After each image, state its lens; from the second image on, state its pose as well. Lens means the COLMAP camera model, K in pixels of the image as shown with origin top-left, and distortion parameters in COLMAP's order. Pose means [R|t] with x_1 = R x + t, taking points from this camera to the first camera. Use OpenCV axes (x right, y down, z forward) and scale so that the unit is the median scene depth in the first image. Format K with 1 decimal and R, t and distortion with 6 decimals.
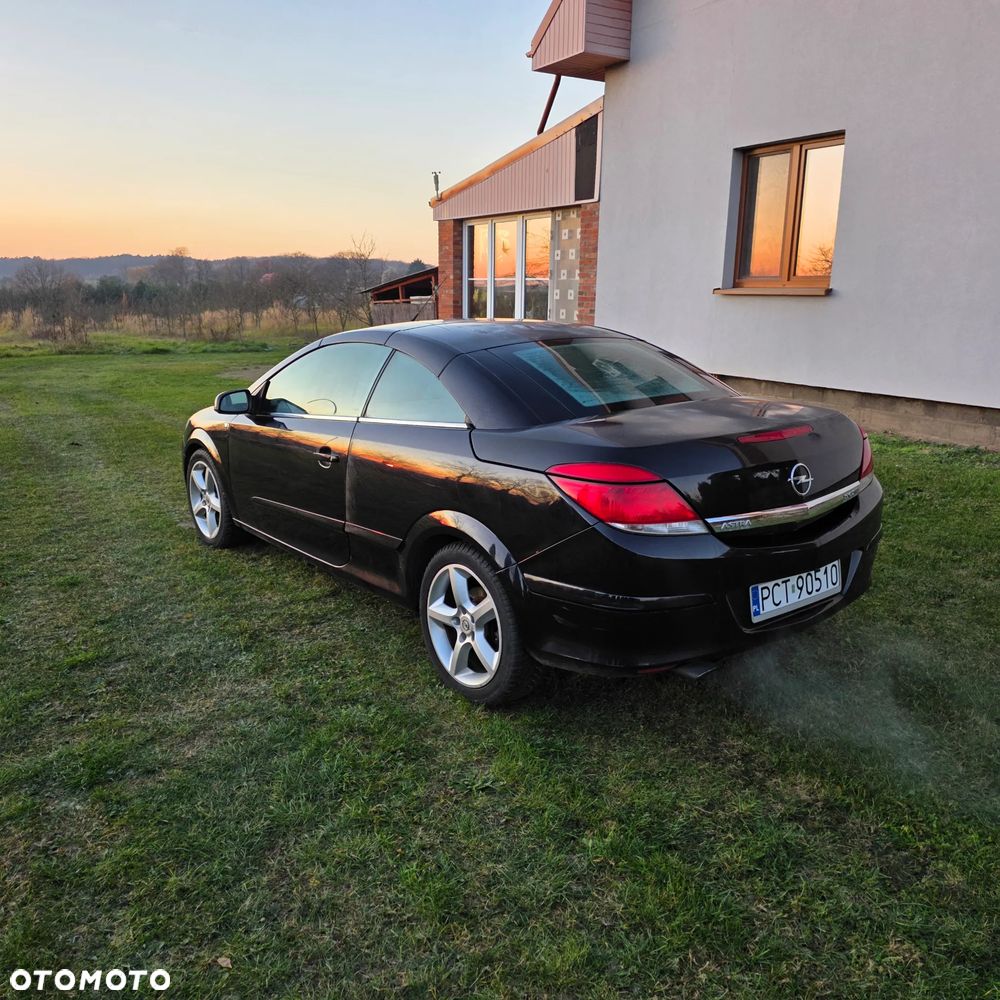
lens RADIAL K [[881.7, 0, 490.8], [0, 881.7, 500.3], [0, 0, 1]] dist [0.086506, -0.099918]
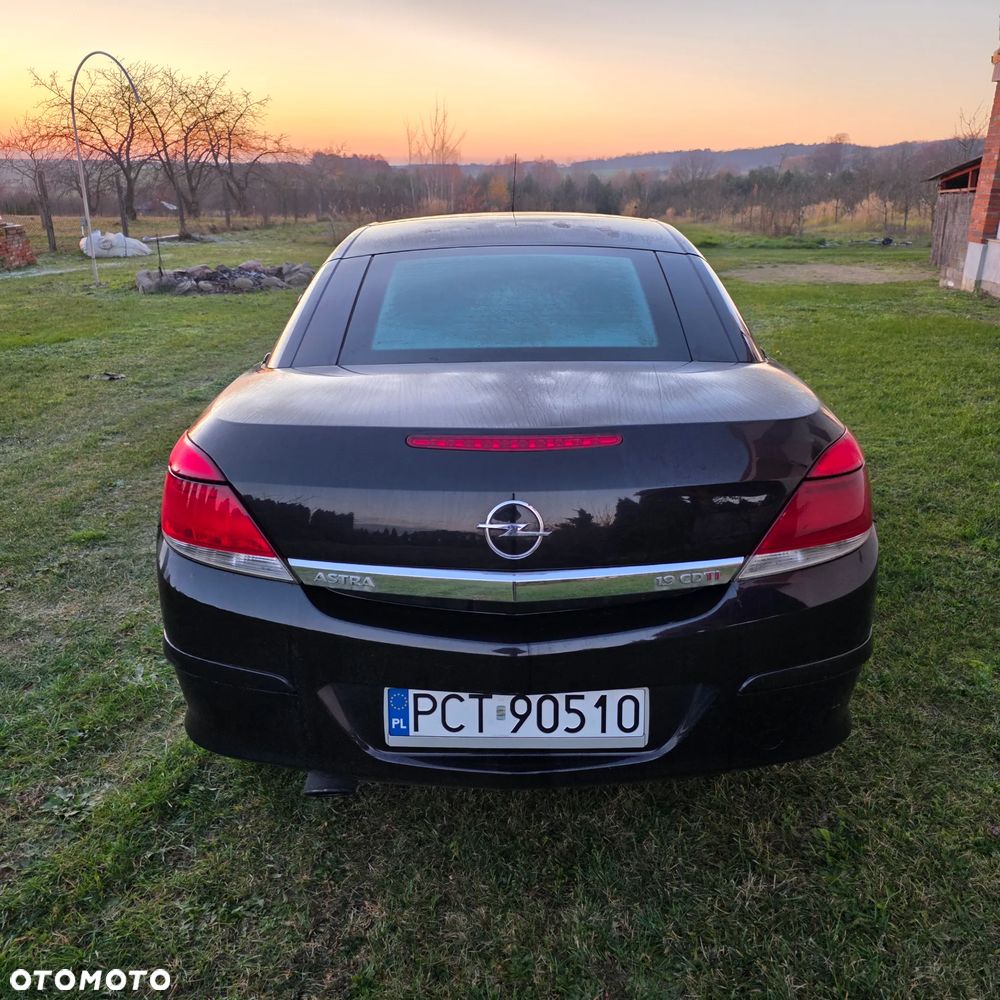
lens RADIAL K [[885.3, 0, 500.0], [0, 885.3, 500.0], [0, 0, 1]] dist [0.066270, -0.056309]
pose [[0.782288, 0.211647, -0.585860, 0.617073], [-0.145348, 0.976568, 0.158712, -0.119398], [0.605723, -0.039005, 0.794719, 0.527732]]
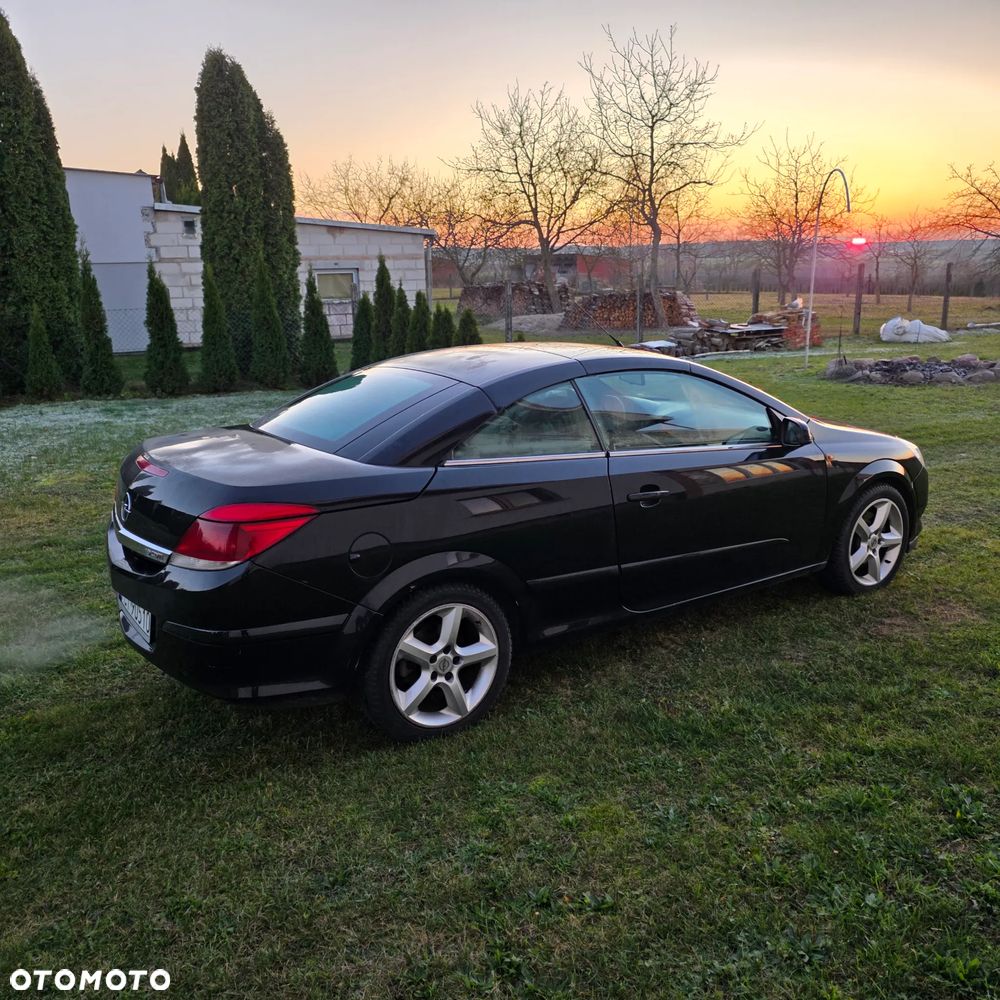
lens RADIAL K [[881.7, 0, 490.8], [0, 881.7, 500.3], [0, 0, 1]] dist [0.086506, -0.099918]
pose [[-0.069246, 0.254630, -0.964556, 1.293619], [-0.213616, 0.940666, 0.263659, -0.392762], [0.974460, 0.224302, -0.010744, 1.360093]]
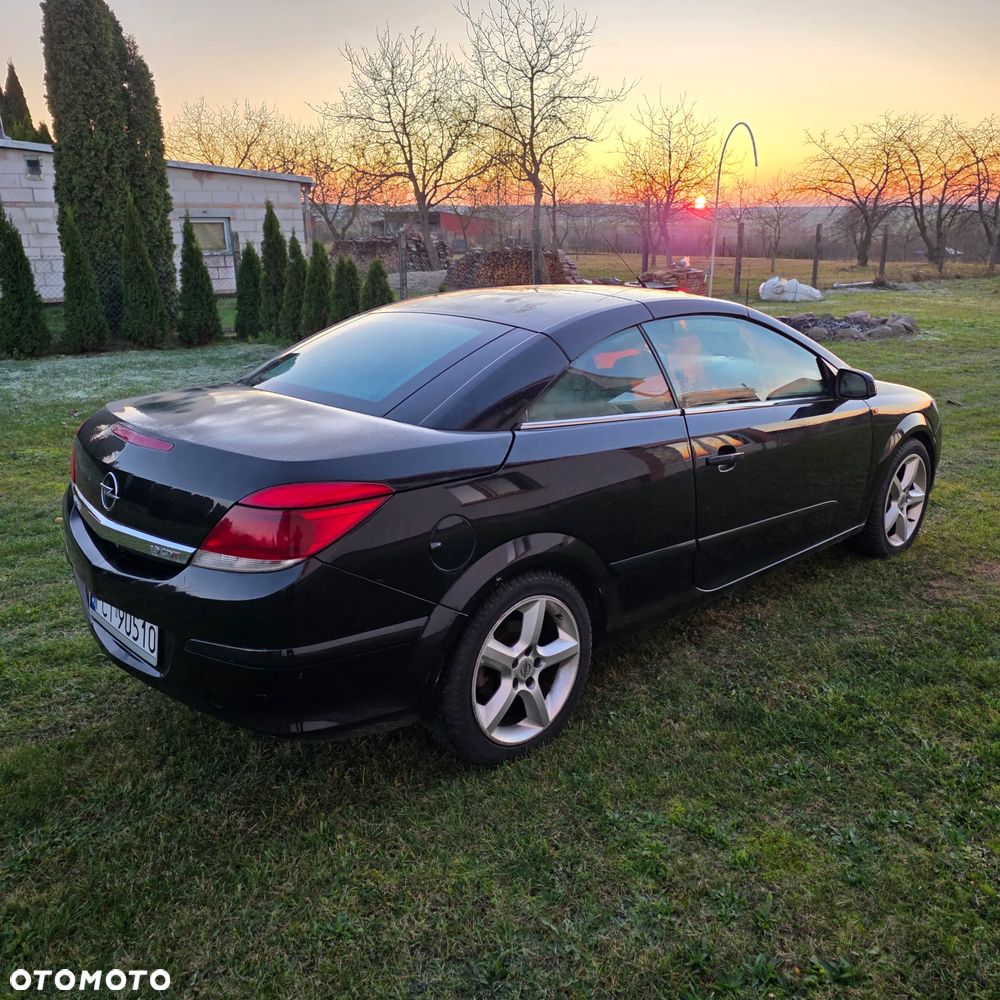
lens RADIAL K [[883.1, 0, 500.0], [0, 883.1, 500.0], [0, 0, 1]] dist [0.071964, -0.066197]
pose [[0.092623, 0.294455, -0.951166, 1.118954], [-0.227515, 0.936259, 0.267685, -0.307164], [0.969360, 0.191611, 0.153712, 1.155047]]
